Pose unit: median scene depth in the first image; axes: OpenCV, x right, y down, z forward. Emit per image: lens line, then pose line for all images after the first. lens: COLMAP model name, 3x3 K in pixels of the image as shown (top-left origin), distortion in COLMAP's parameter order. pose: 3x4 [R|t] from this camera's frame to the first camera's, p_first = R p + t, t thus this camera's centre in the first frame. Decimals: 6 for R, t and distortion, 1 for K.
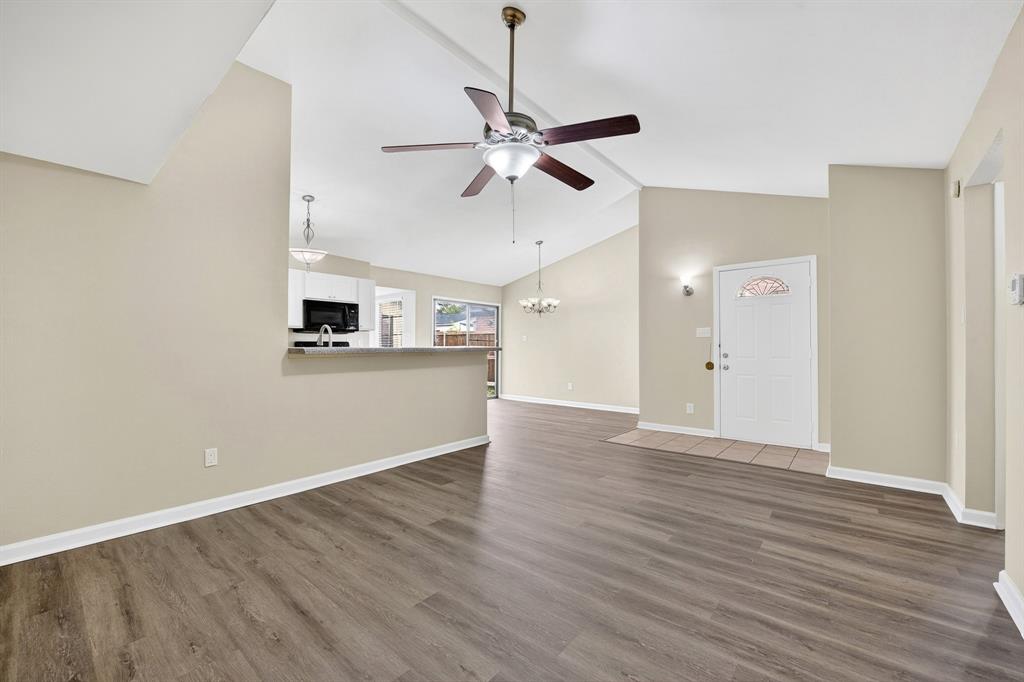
lens RADIAL K [[414.5, 0, 502.7], [0, 414.5, 346.6], [0, 0, 1]] dist [-0.020171, -0.001183]
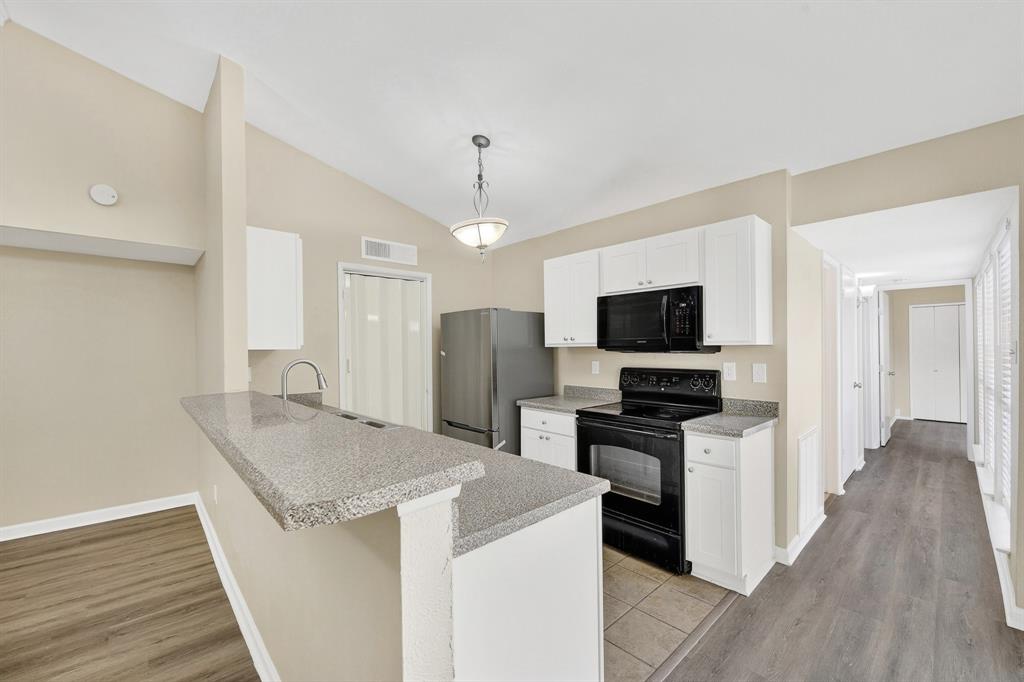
lens RADIAL K [[414.5, 0, 513.2], [0, 414.5, 345.8], [0, 0, 1]] dist [-0.020171, -0.001183]
pose [[-0.107748, -0.001039, -0.994178, 0.223624], [0.011470, 0.999932, -0.002288, -0.090513], [0.994112, -0.011649, -0.107728, 1.915738]]
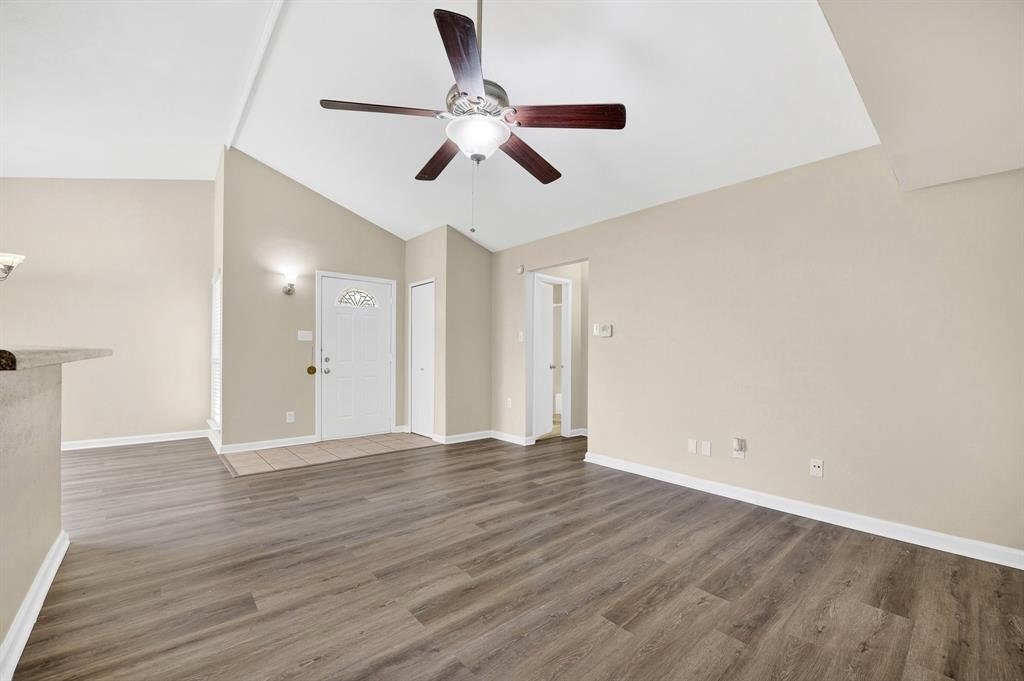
lens RADIAL K [[414.5, 0, 515.8], [0, 414.5, 348.5], [0, 0, 1]] dist [-0.020171, -0.001183]
pose [[0.127514, 0.014671, 0.991728, -0.780879], [-0.012755, 0.999832, -0.013151, 0.003479], [-0.991755, -0.010973, 0.127680, 0.756085]]
